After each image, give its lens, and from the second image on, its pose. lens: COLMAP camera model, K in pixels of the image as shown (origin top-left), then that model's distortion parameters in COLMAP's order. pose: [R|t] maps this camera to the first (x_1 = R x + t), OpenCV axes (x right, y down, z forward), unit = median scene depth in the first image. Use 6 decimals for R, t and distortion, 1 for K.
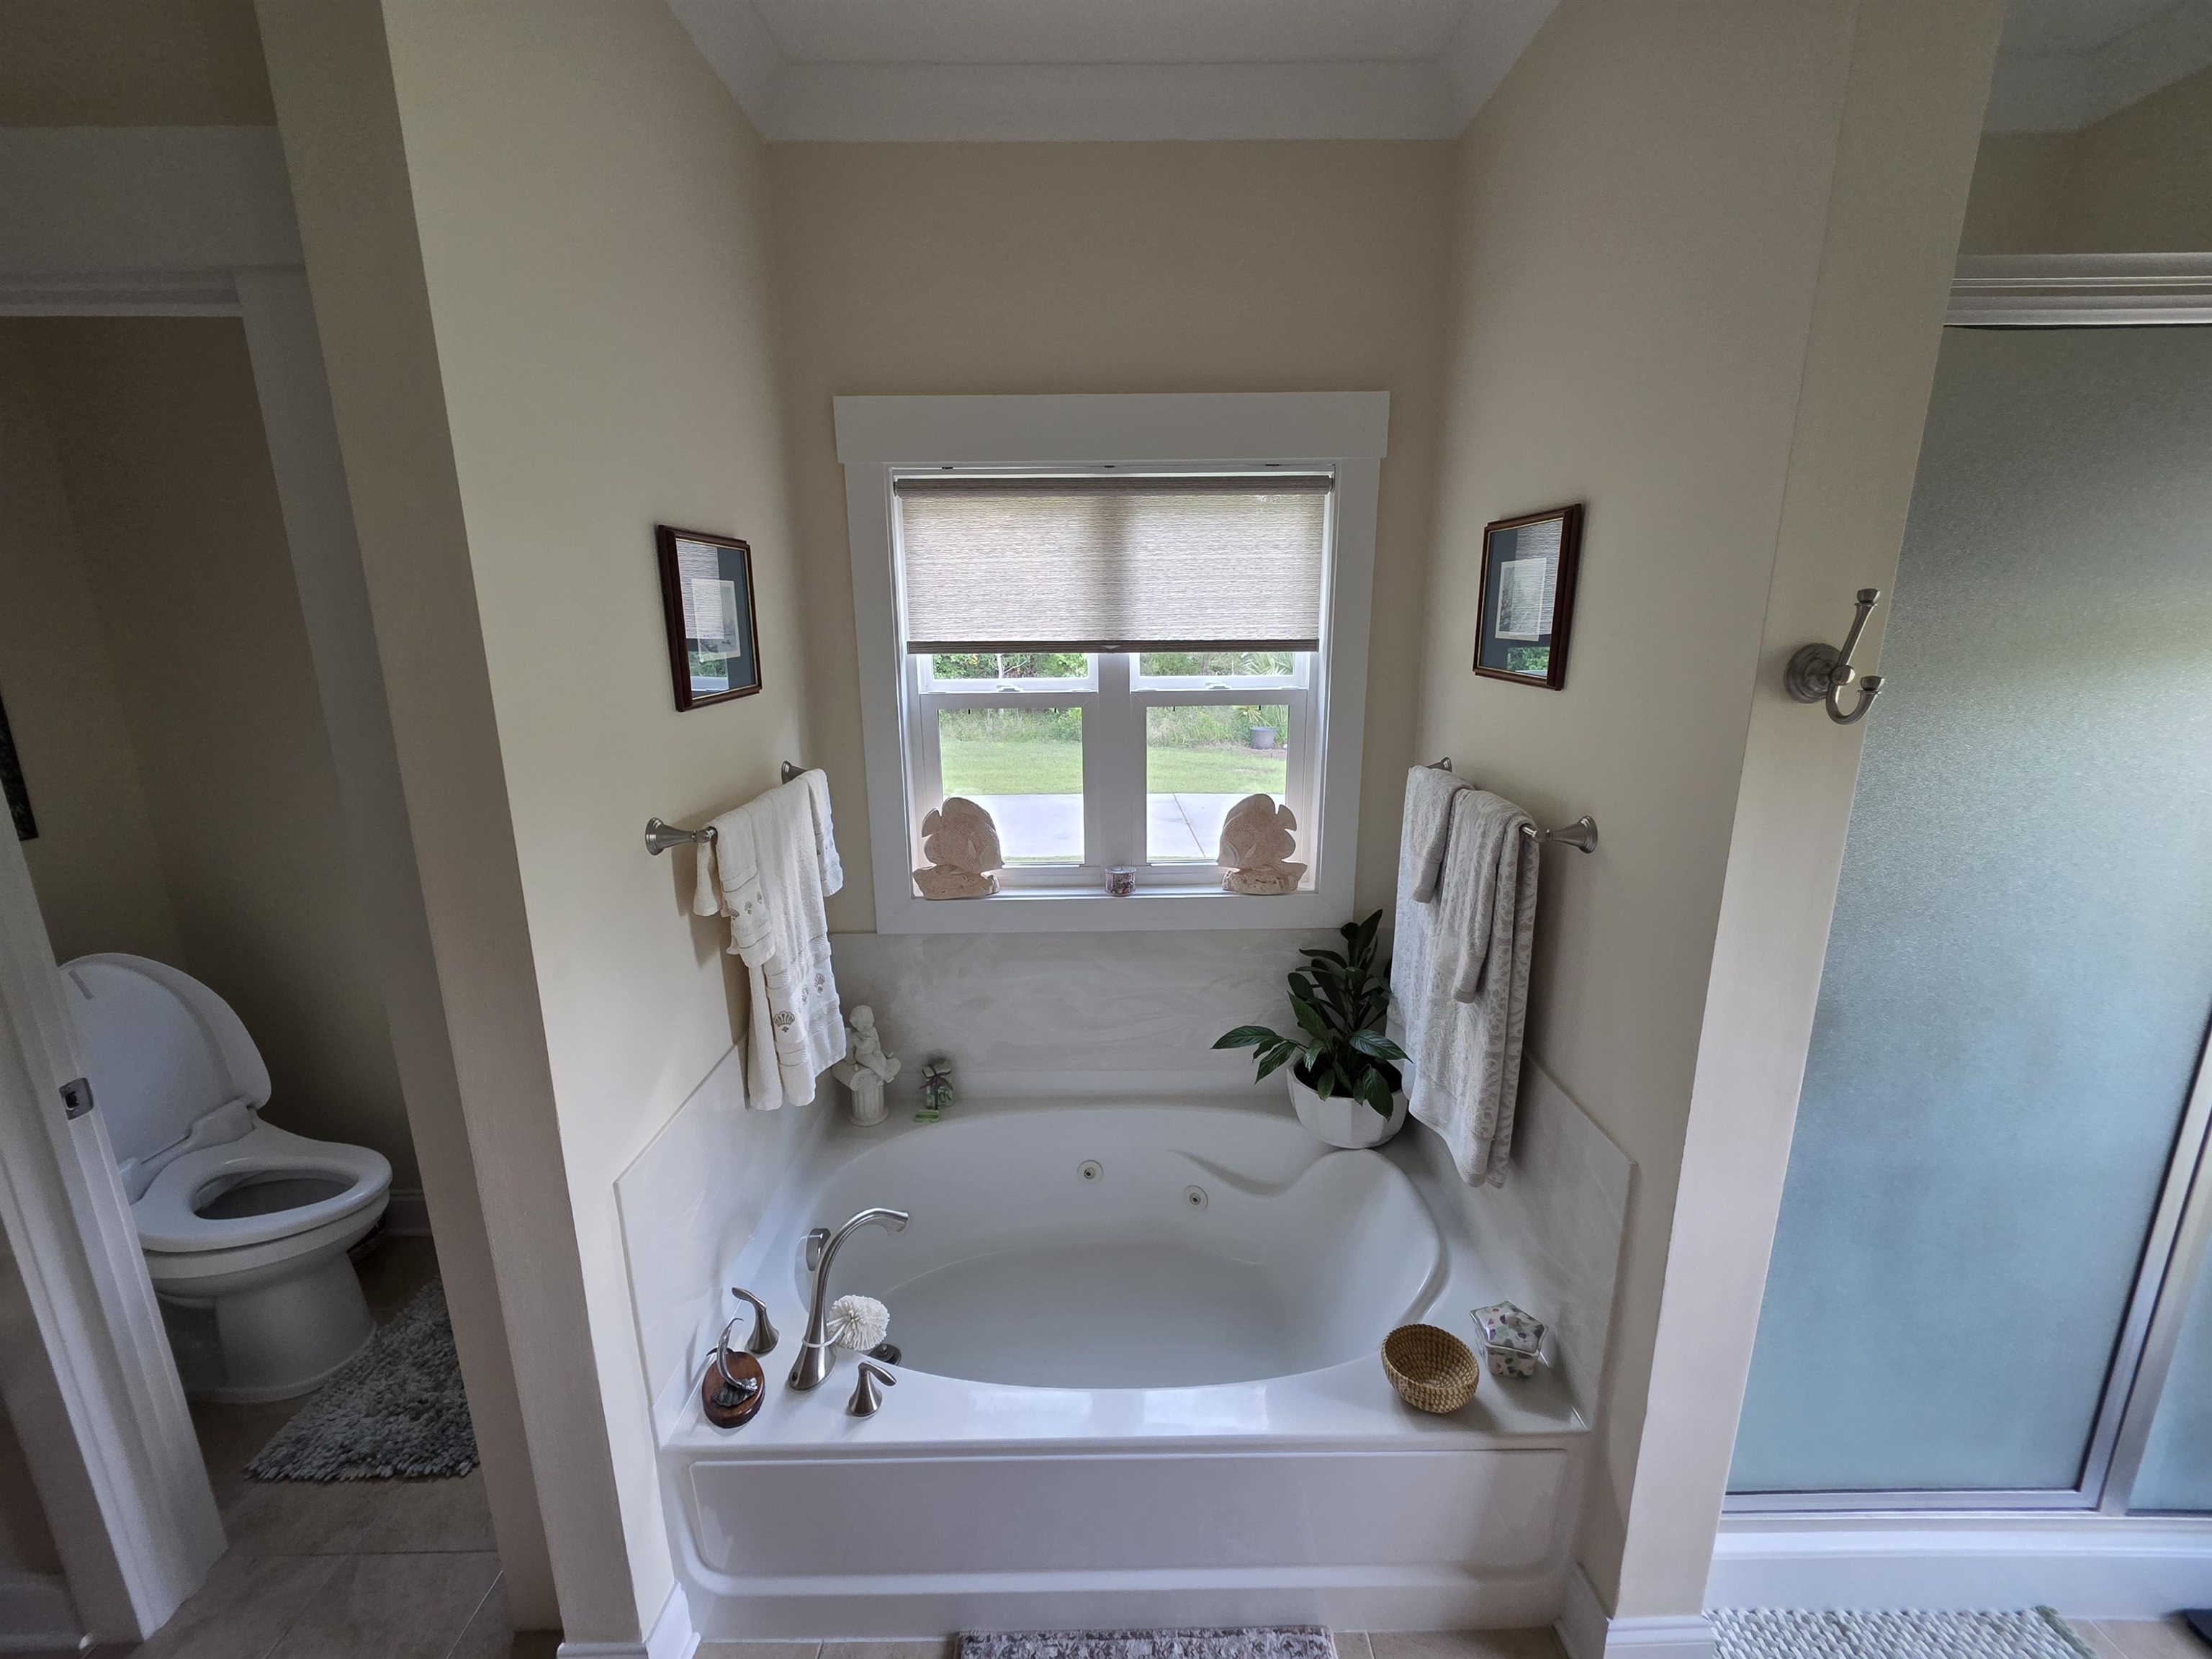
lens RADIAL K [[881.1, 0, 1121.6], [0, 881.1, 823.3], [0, 0, 1]] dist [0.002110, -0.000360]
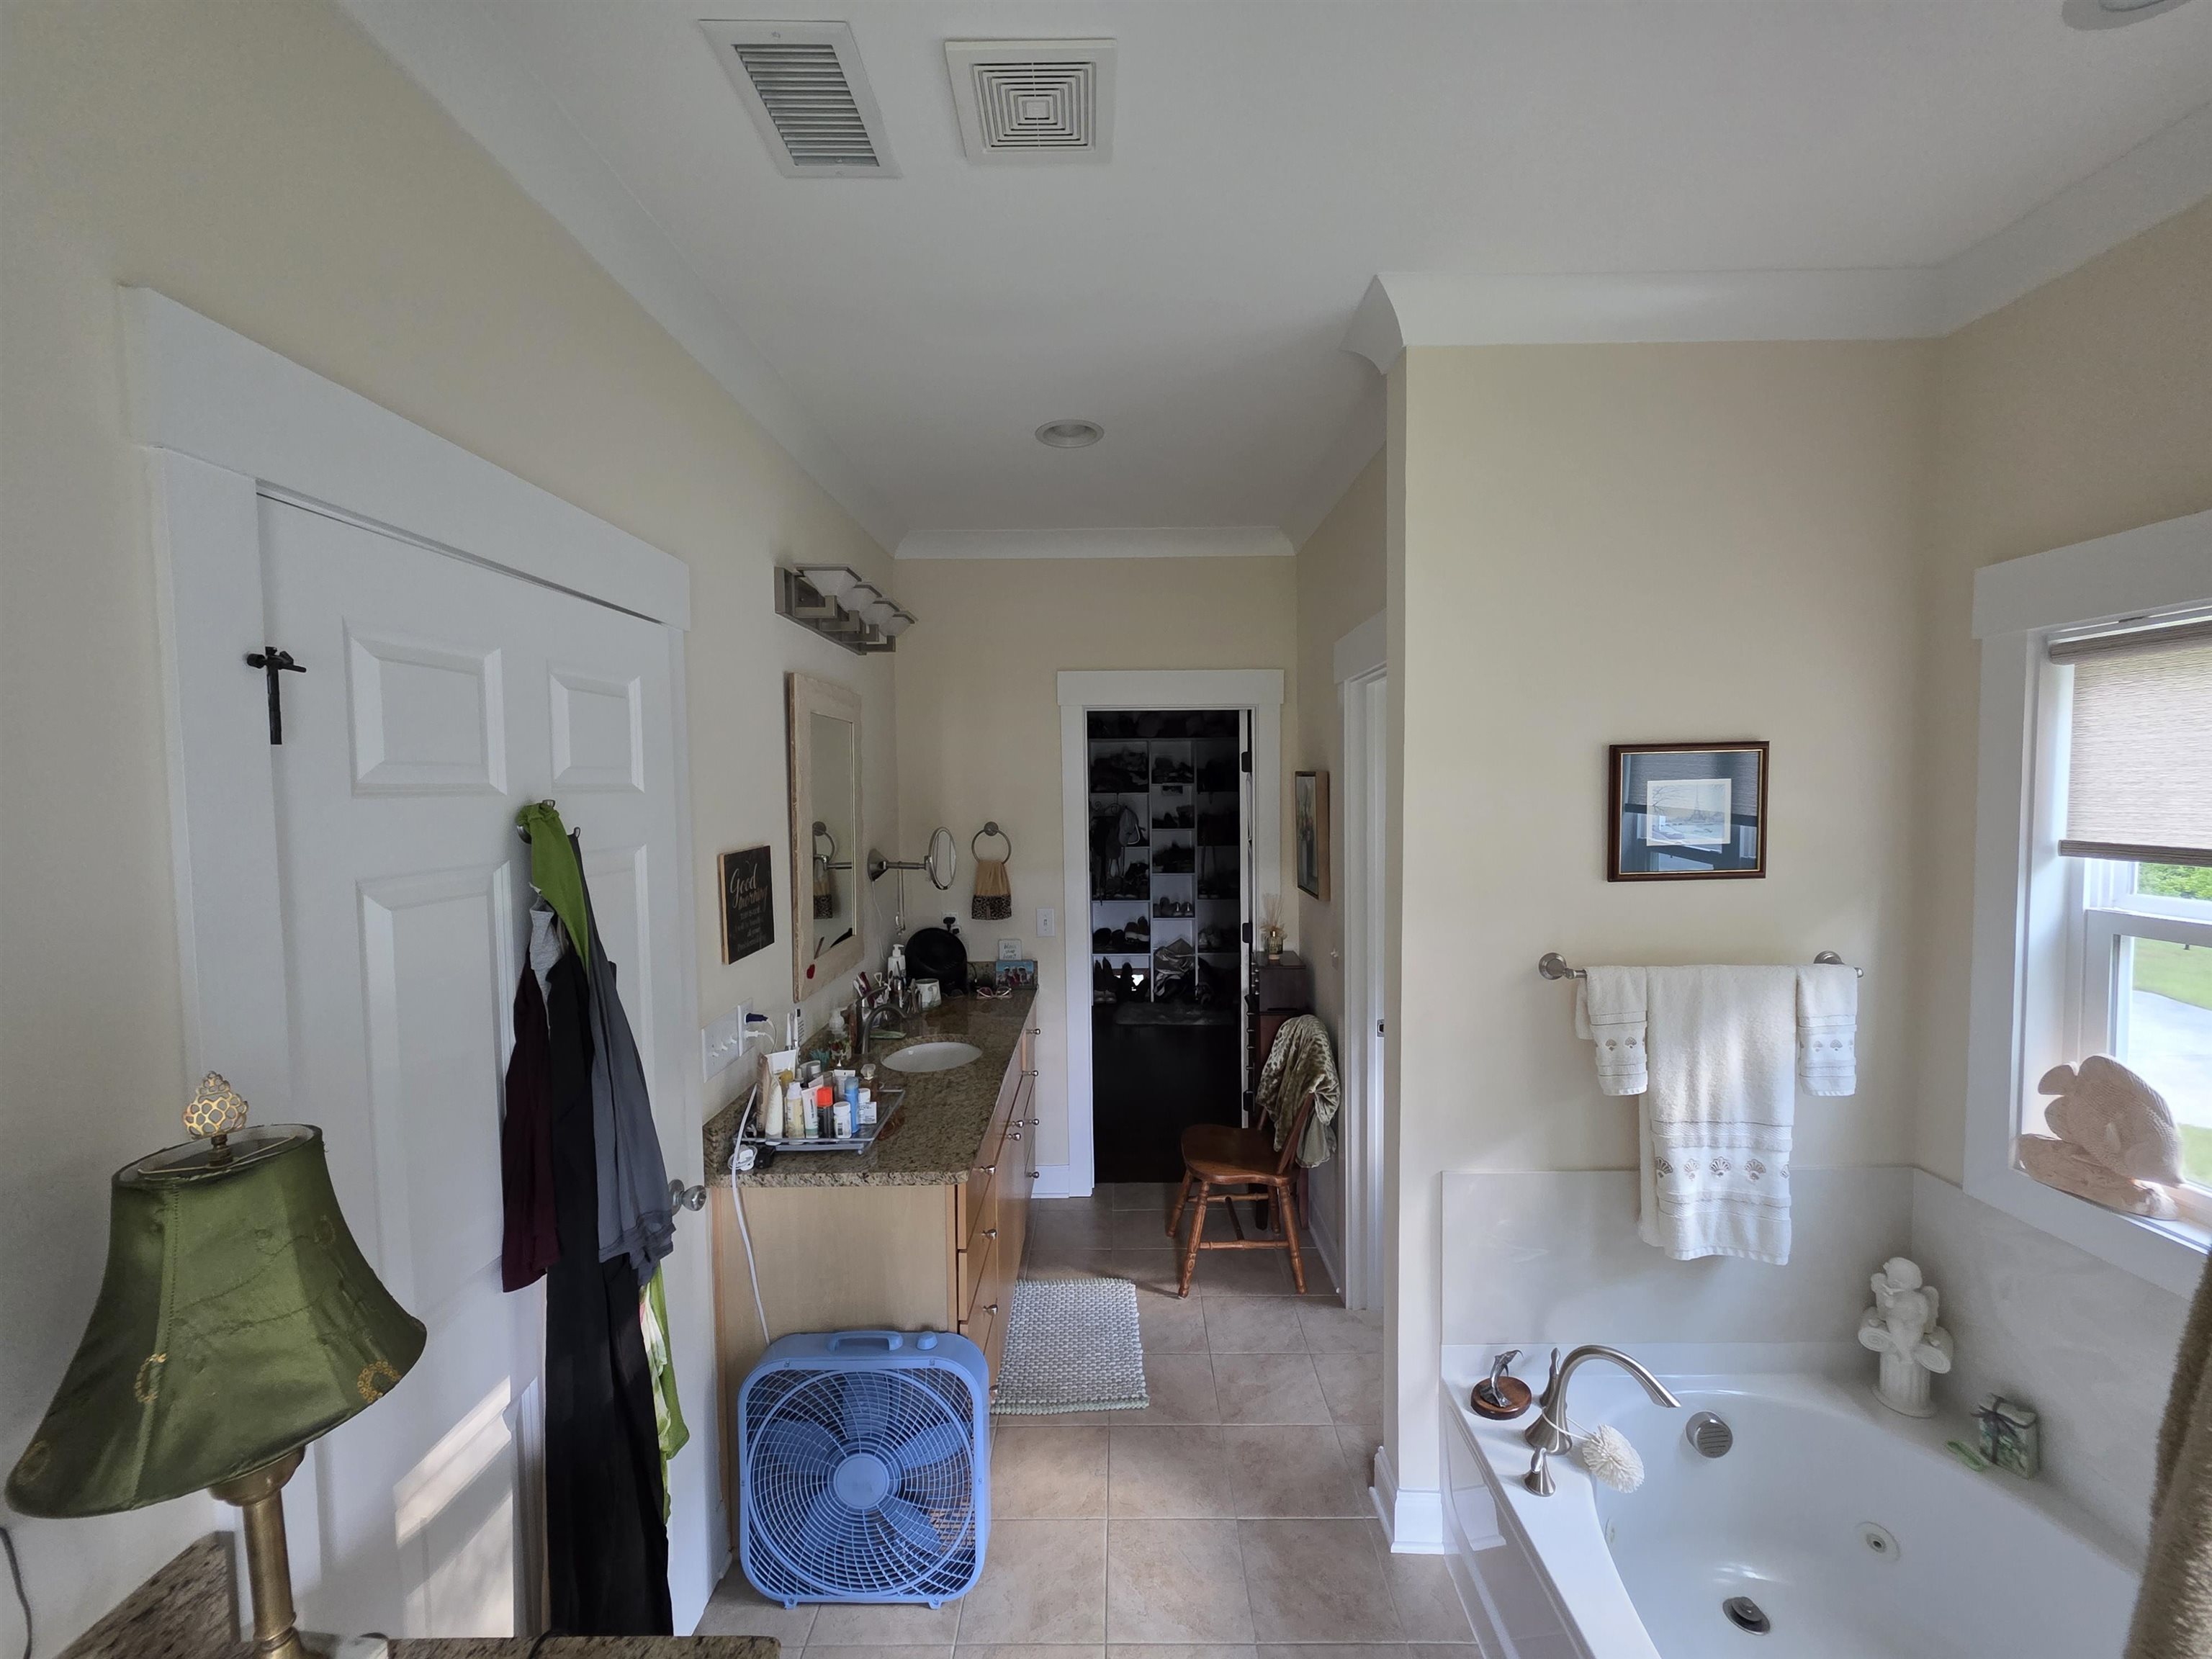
lens RADIAL K [[881.1, 0, 1123.4], [0, 881.1, 829.6], [0, 0, 1]] dist [0.002110, -0.000360]
pose [[-0.002783, 0.058486, -0.998284, 0.535241], [-0.214286, 0.975064, 0.057723, -0.082957], [0.976767, 0.214079, 0.009819, 0.182039]]
